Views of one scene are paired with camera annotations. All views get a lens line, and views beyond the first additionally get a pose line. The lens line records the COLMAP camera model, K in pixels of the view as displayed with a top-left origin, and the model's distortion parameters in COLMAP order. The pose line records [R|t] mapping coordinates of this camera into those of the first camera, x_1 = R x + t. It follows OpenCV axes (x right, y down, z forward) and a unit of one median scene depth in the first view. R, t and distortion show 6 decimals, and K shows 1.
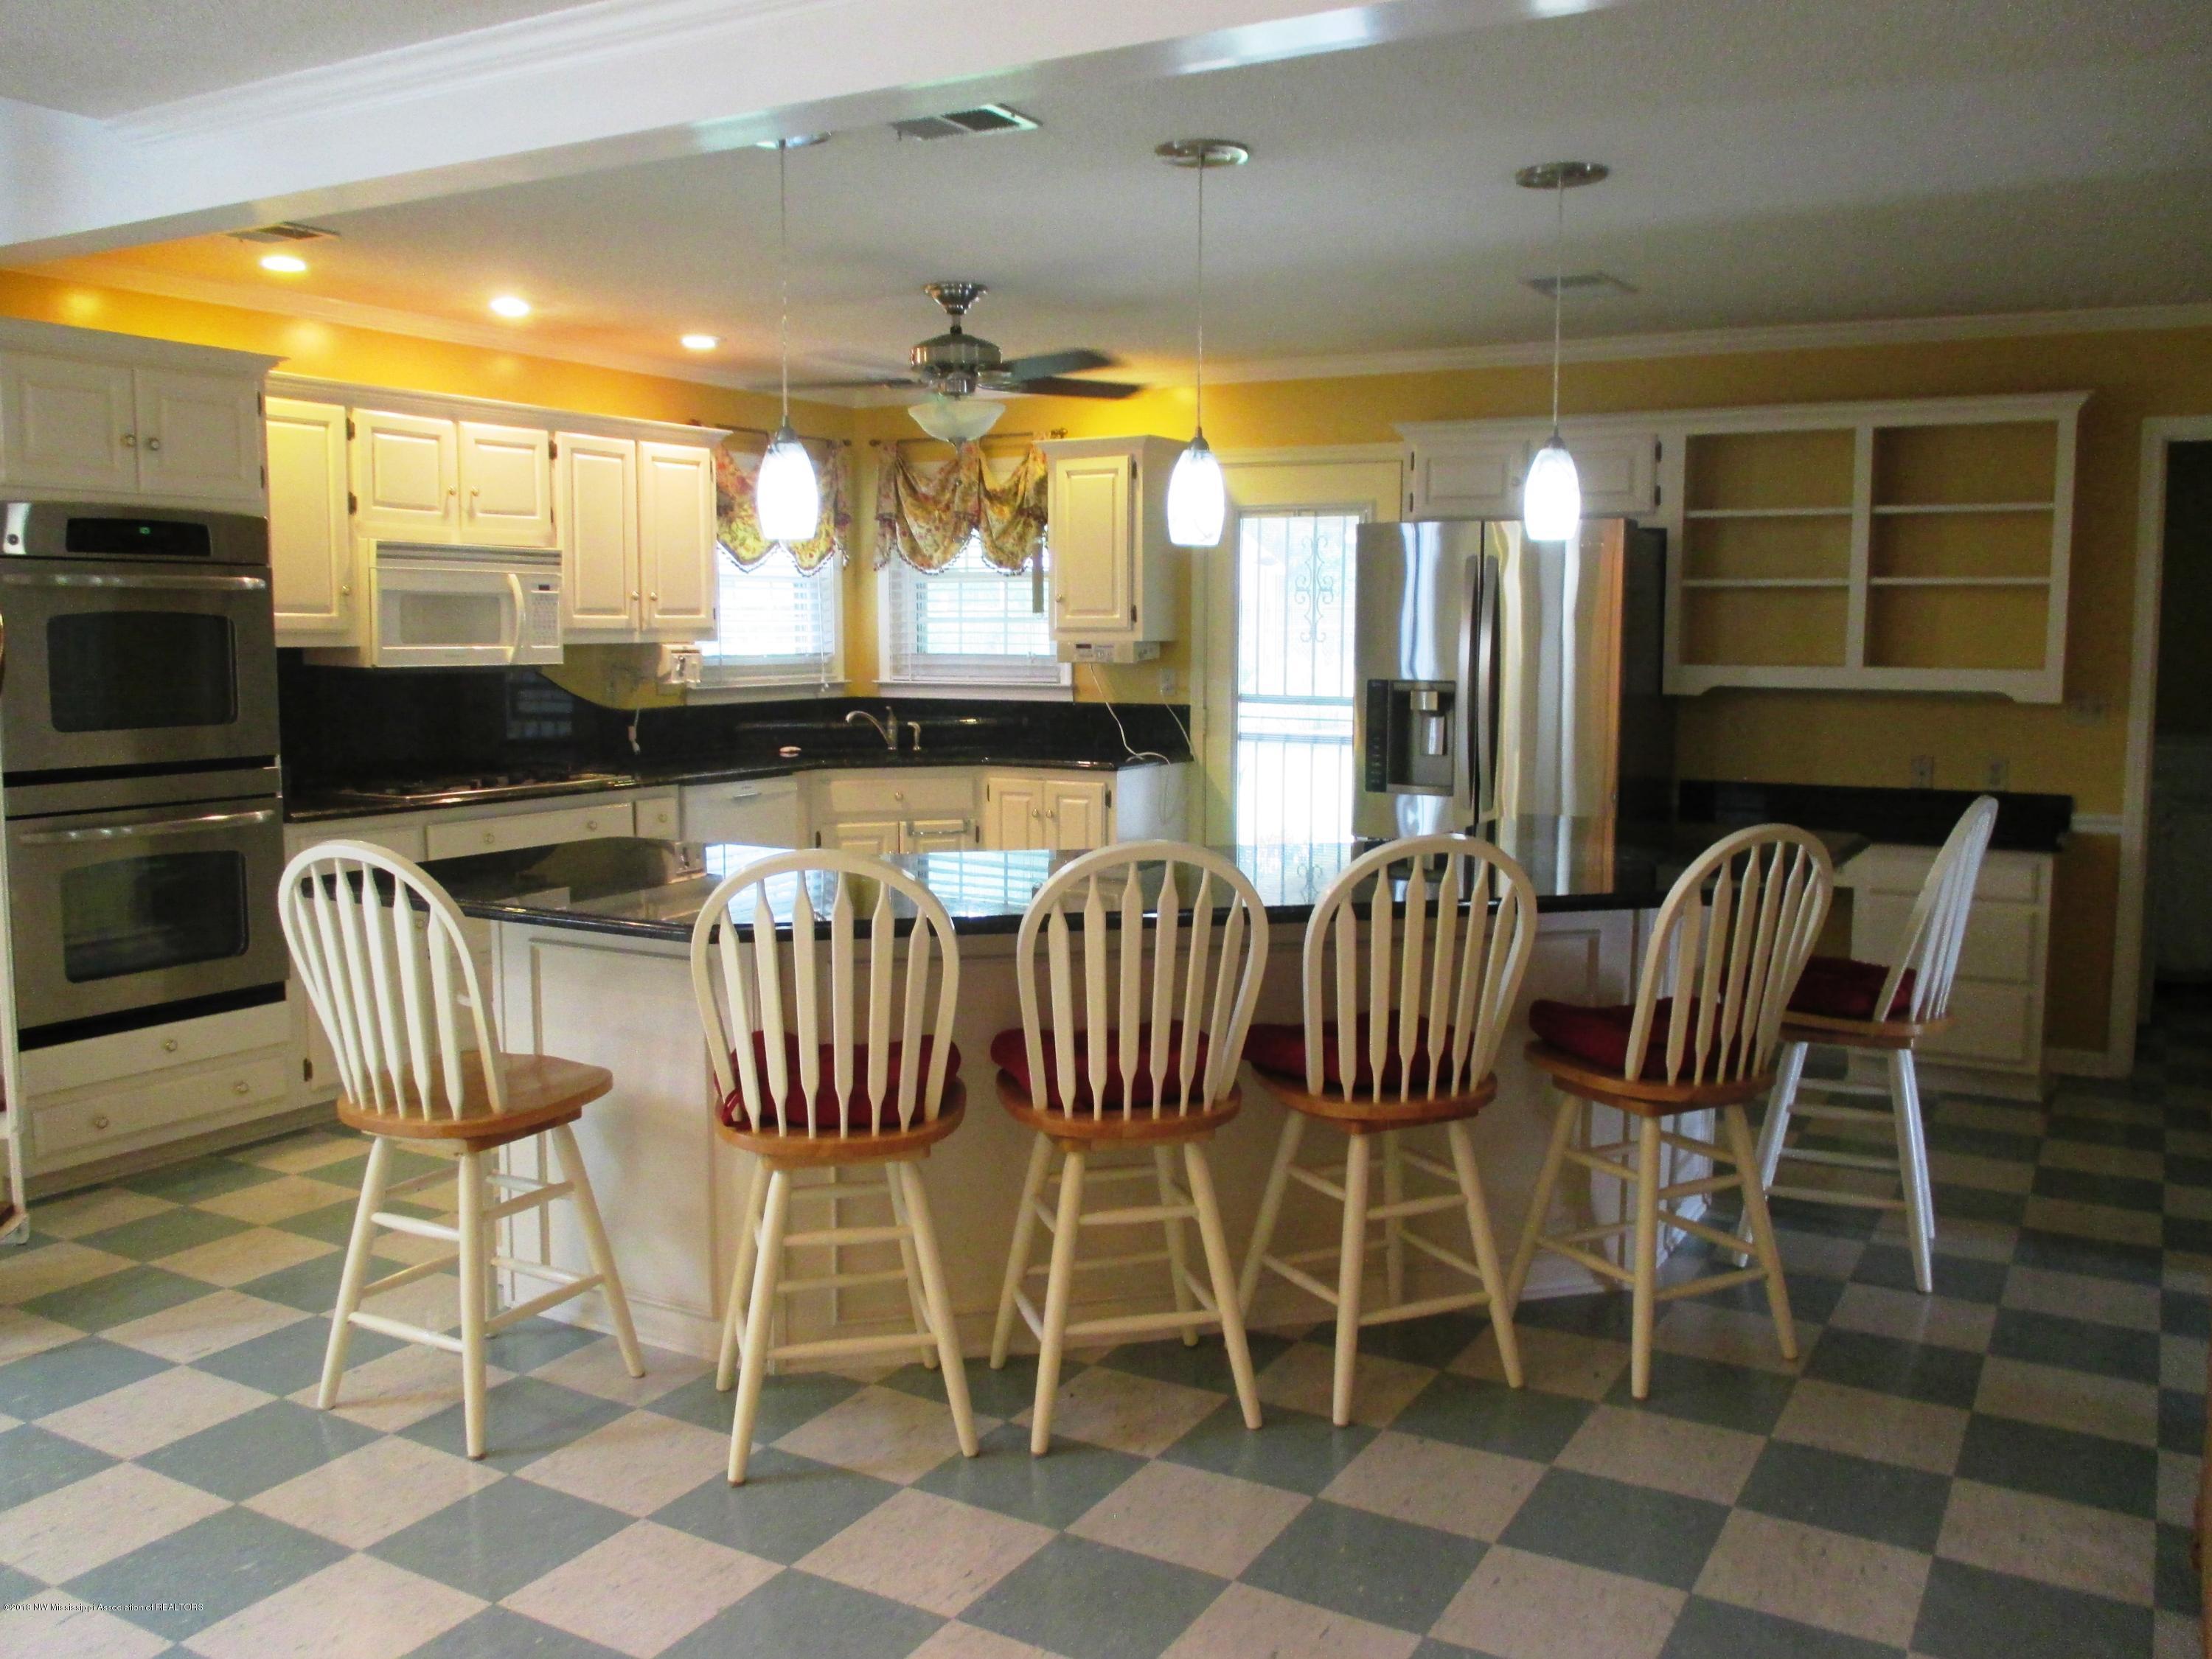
lens RADIAL K [[1833.0, 0, 1111.3], [0, 1833.0, 833.9], [0, 0, 1]] dist [-0.027531, -0.001461]
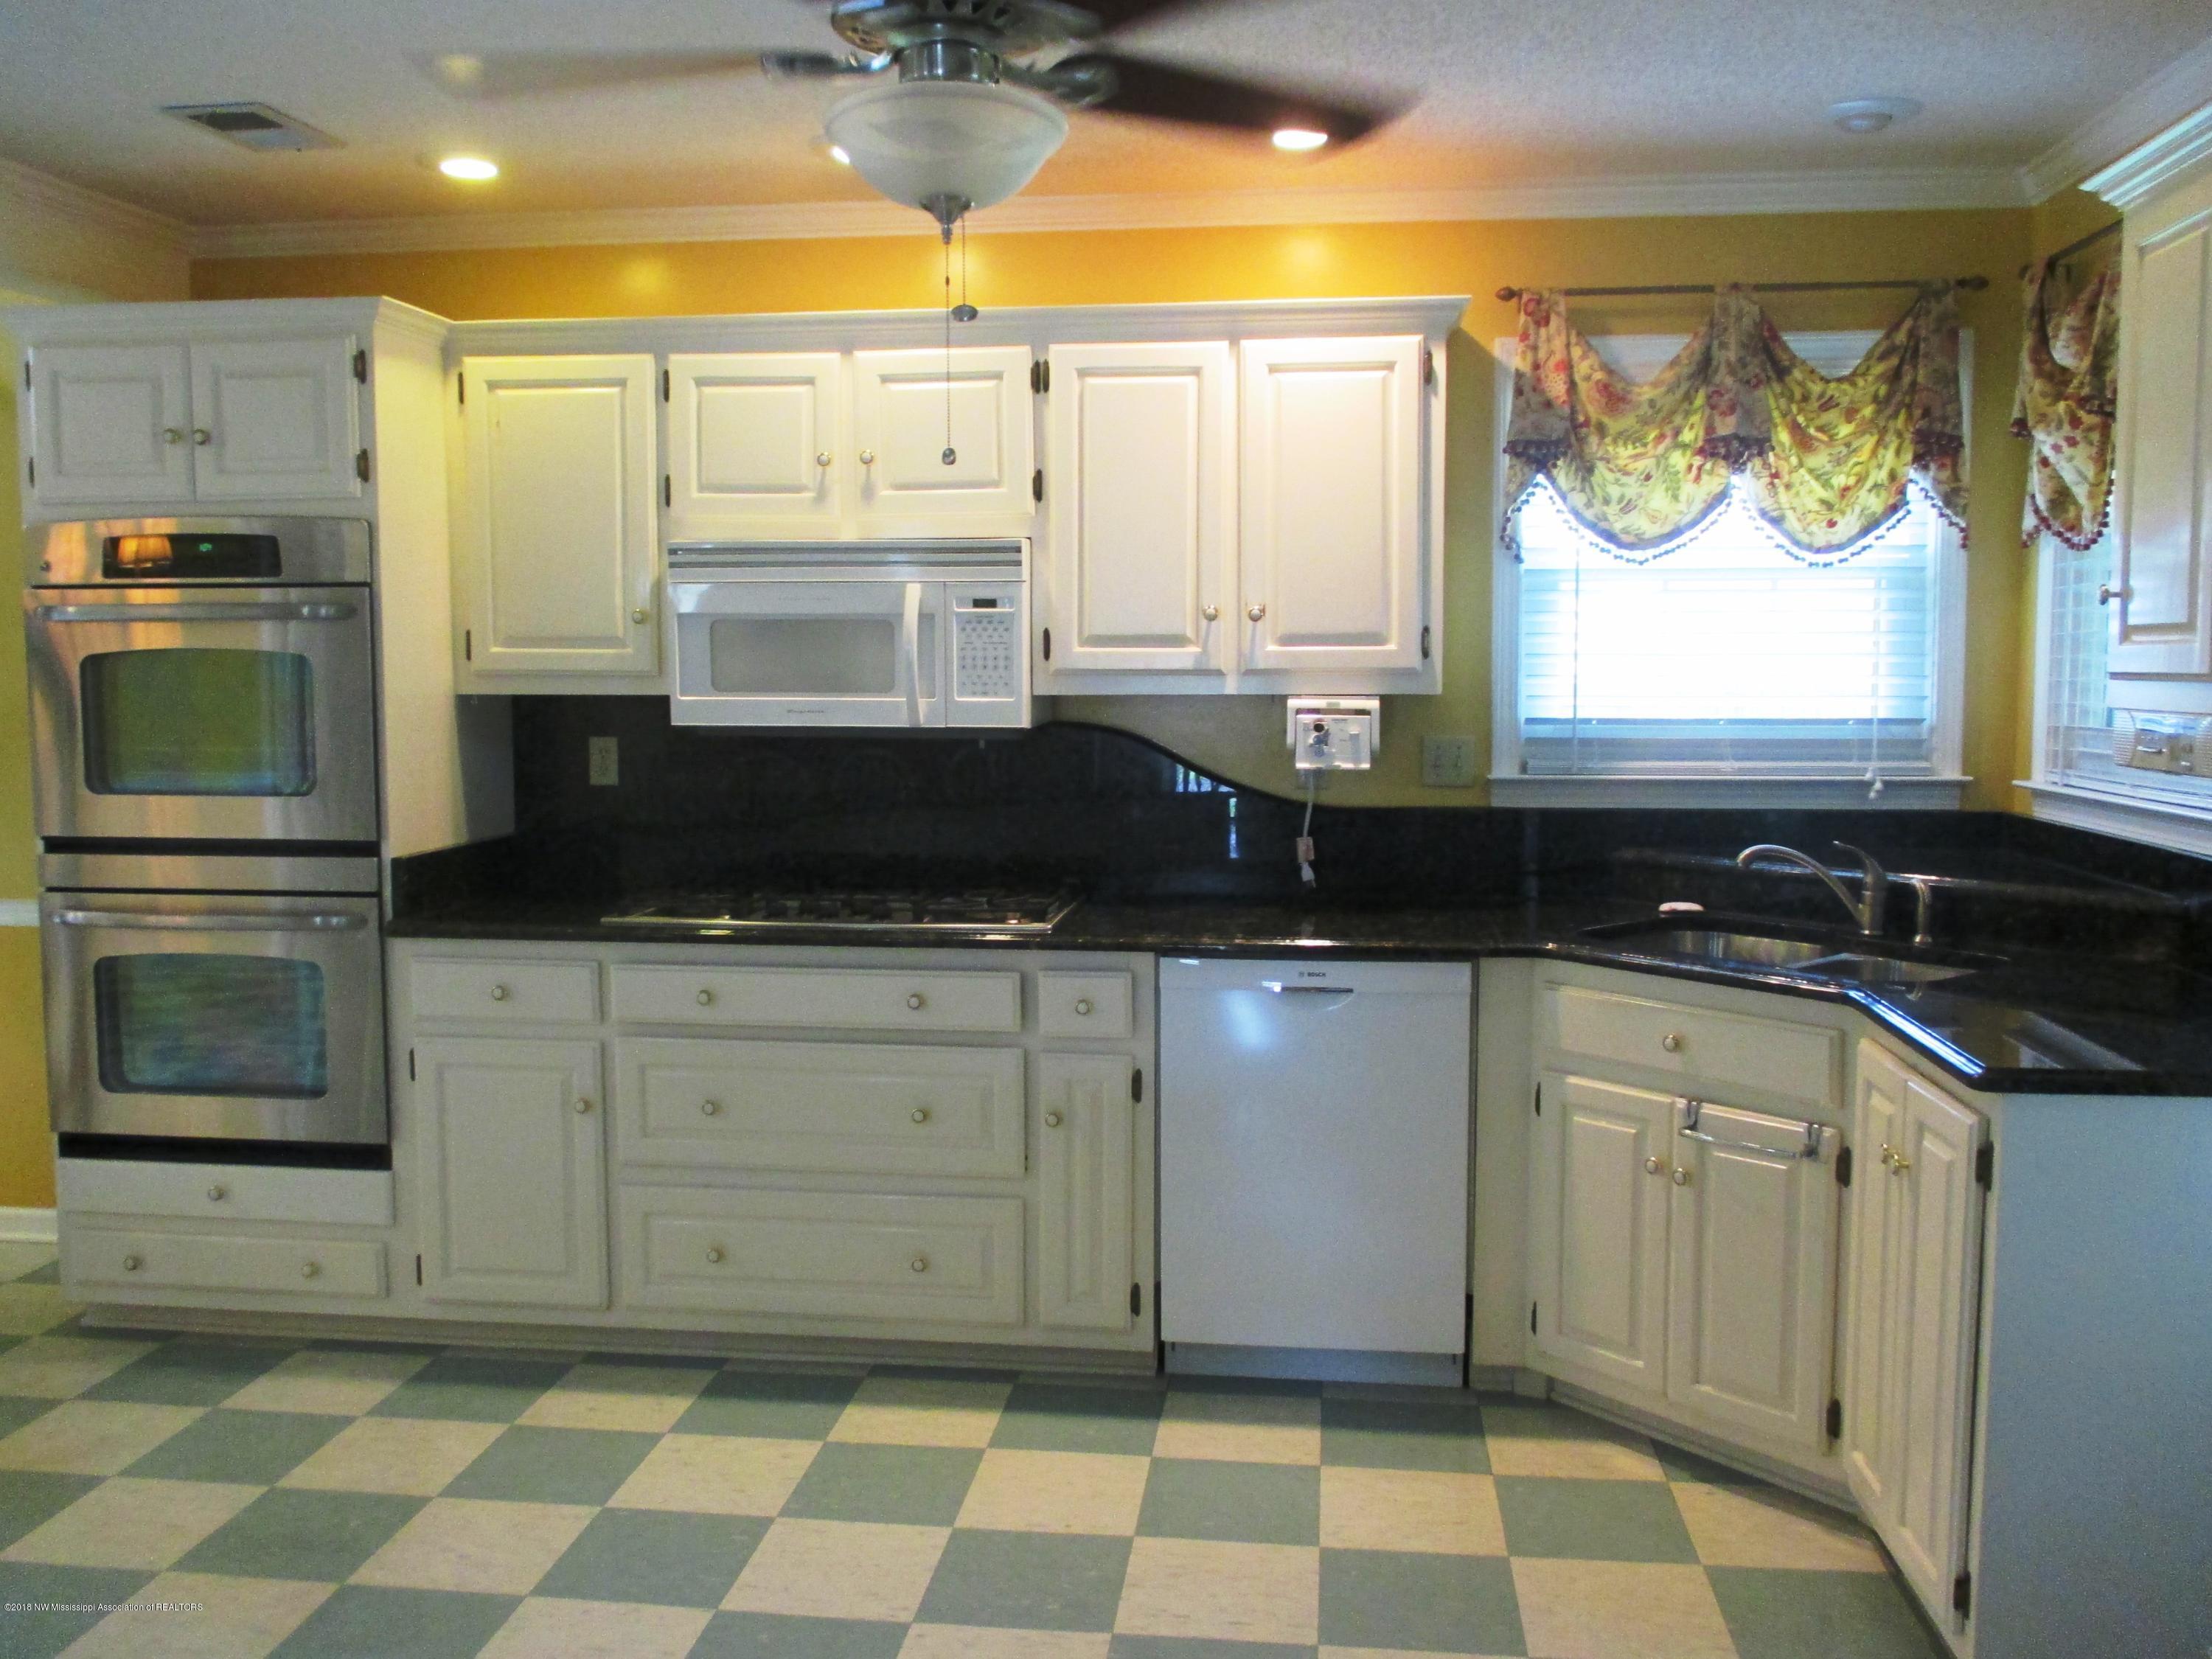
lens RADIAL K [[1833.0, 0, 1109.7], [0, 1833.0, 829.5], [0, 0, 1]] dist [-0.027531, -0.001461]
pose [[0.397643, 0.082673, -0.913808, 0.264615], [-0.100953, 0.993828, 0.045983, -0.088705], [0.911970, 0.073967, 0.403535, 0.768055]]
